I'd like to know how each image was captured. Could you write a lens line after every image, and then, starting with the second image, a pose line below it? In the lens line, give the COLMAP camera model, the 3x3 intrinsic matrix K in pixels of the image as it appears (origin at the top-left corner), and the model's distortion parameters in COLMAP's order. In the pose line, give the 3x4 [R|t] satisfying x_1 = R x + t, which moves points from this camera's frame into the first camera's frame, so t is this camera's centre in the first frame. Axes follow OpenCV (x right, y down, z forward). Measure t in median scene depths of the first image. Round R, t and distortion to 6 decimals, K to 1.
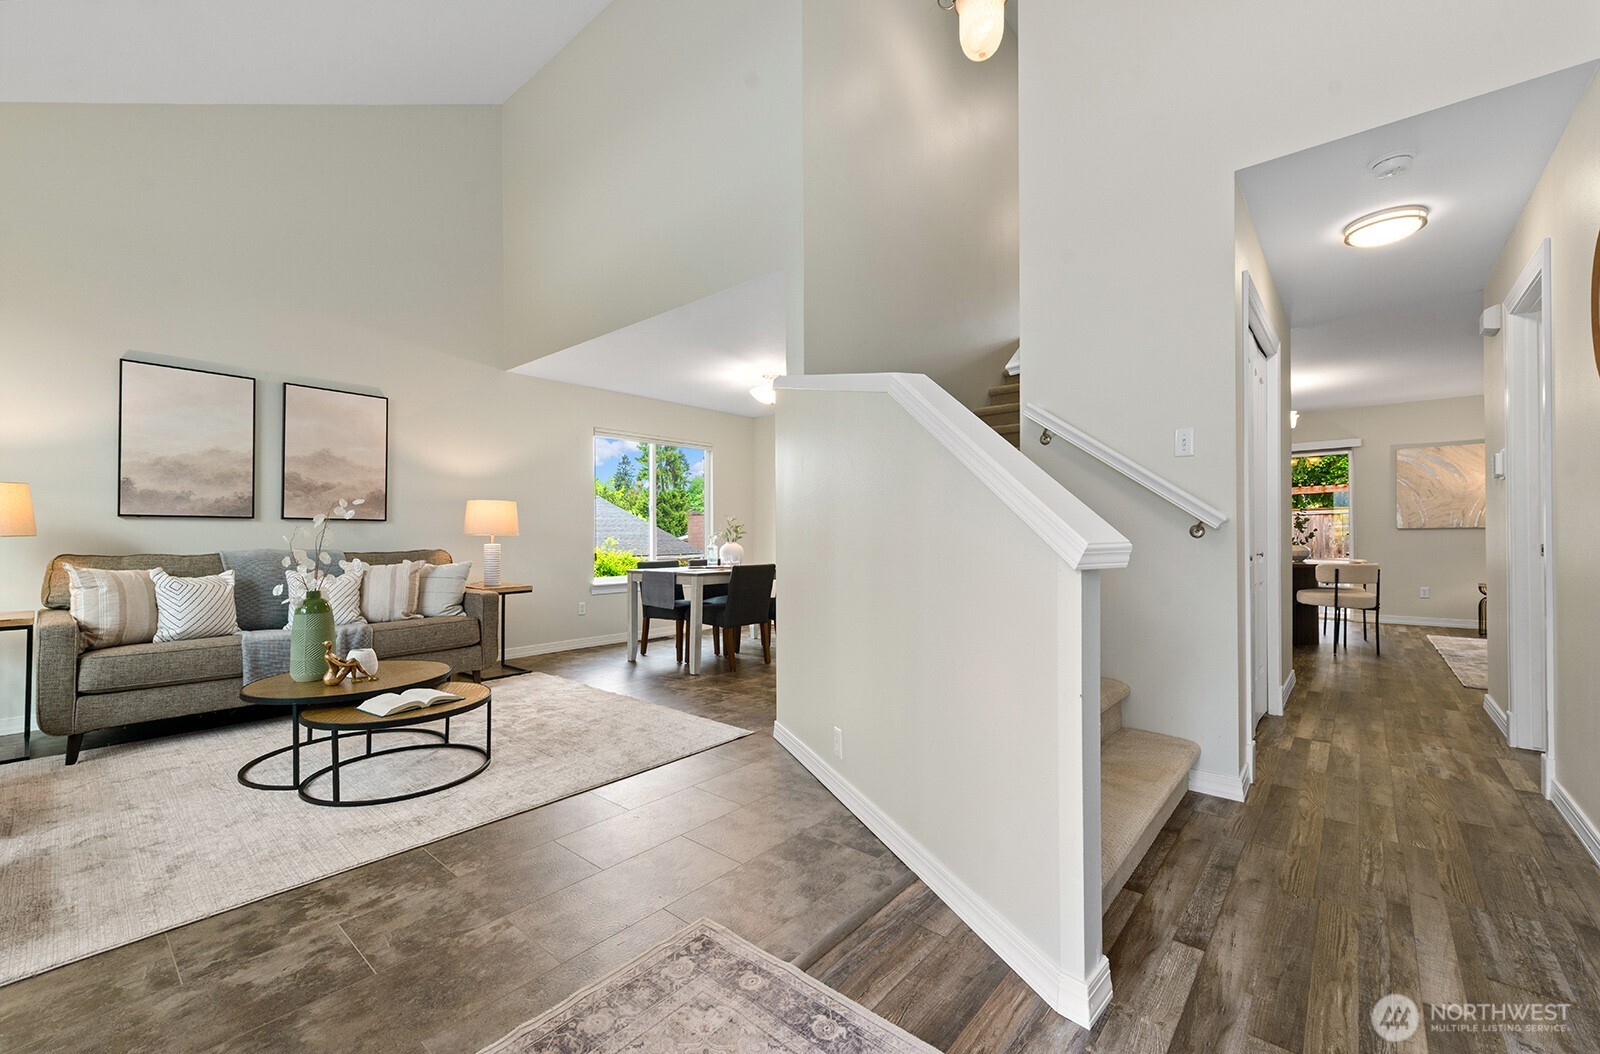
lens RADIAL K [[653.8, 0, 795.1], [0, 653.8, 529.7], [0, 0, 1]] dist [-0.008532, -0.000247]
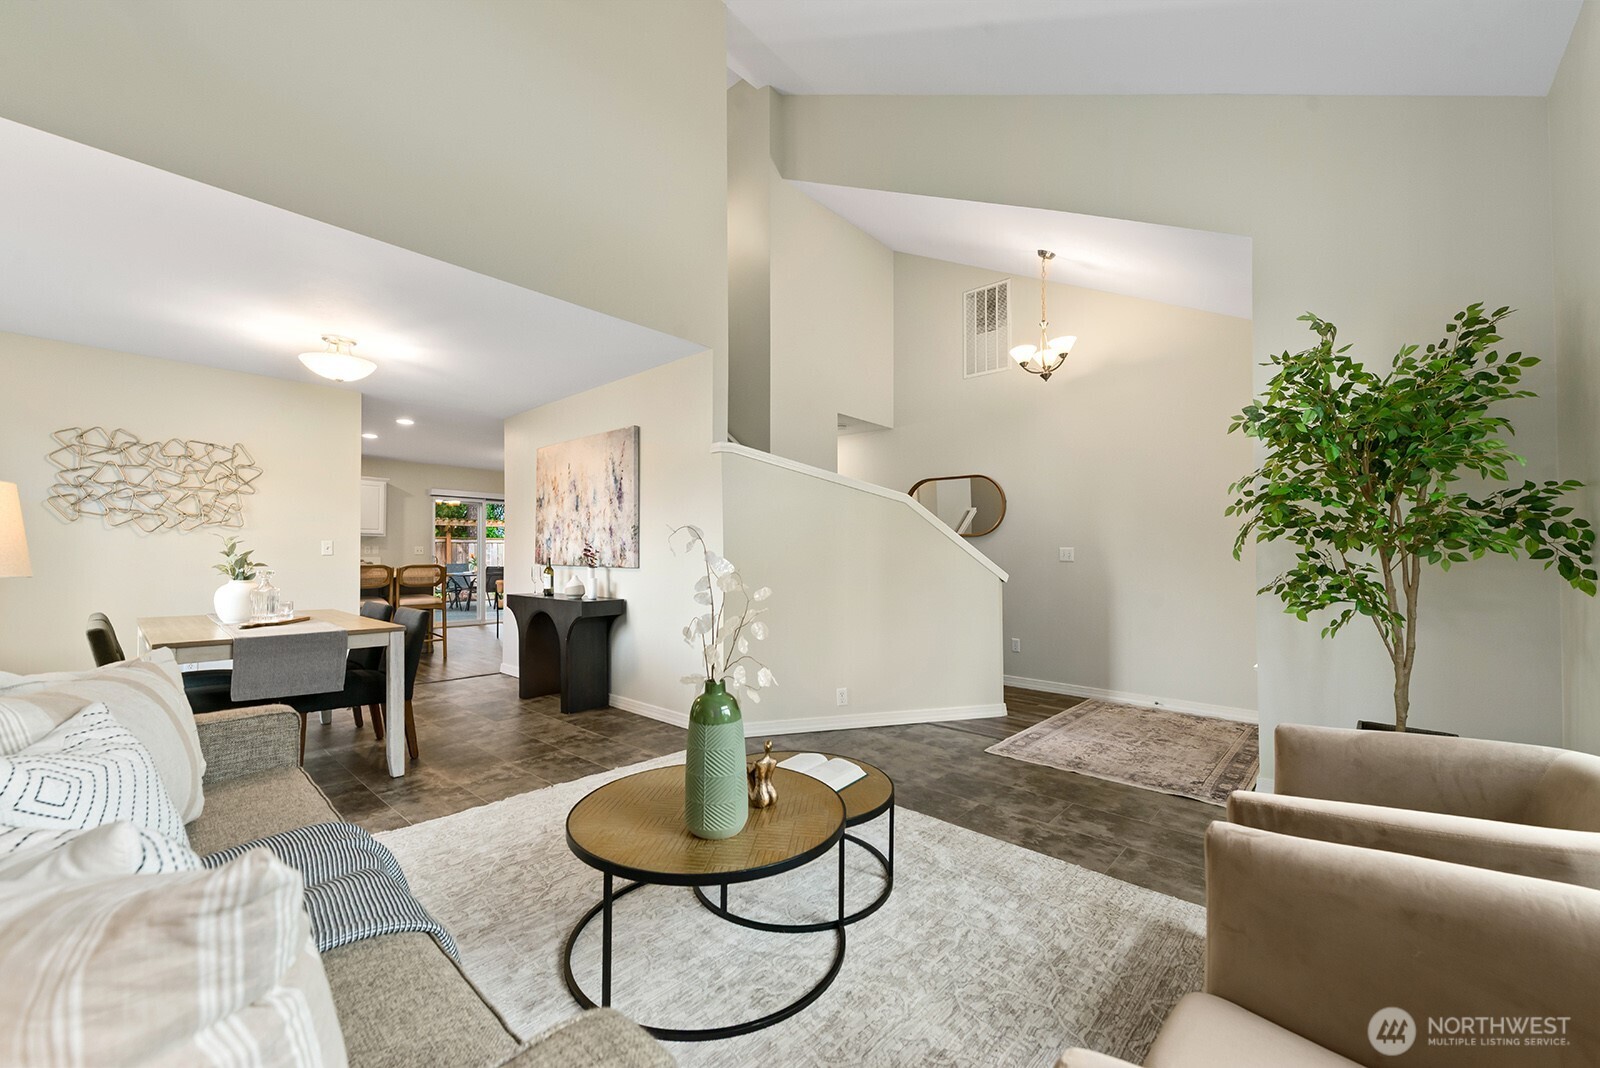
lens RADIAL K [[625.3, 0, 798.0], [0, 625.3, 543.1], [0, 0, 1]] dist [0.011999, 0.001659]
pose [[0.033975, 0.017542, 0.999269, -2.172925], [-0.014571, 0.999748, -0.017055, -0.056551], [-0.999316, -0.013981, 0.034222, 1.486962]]
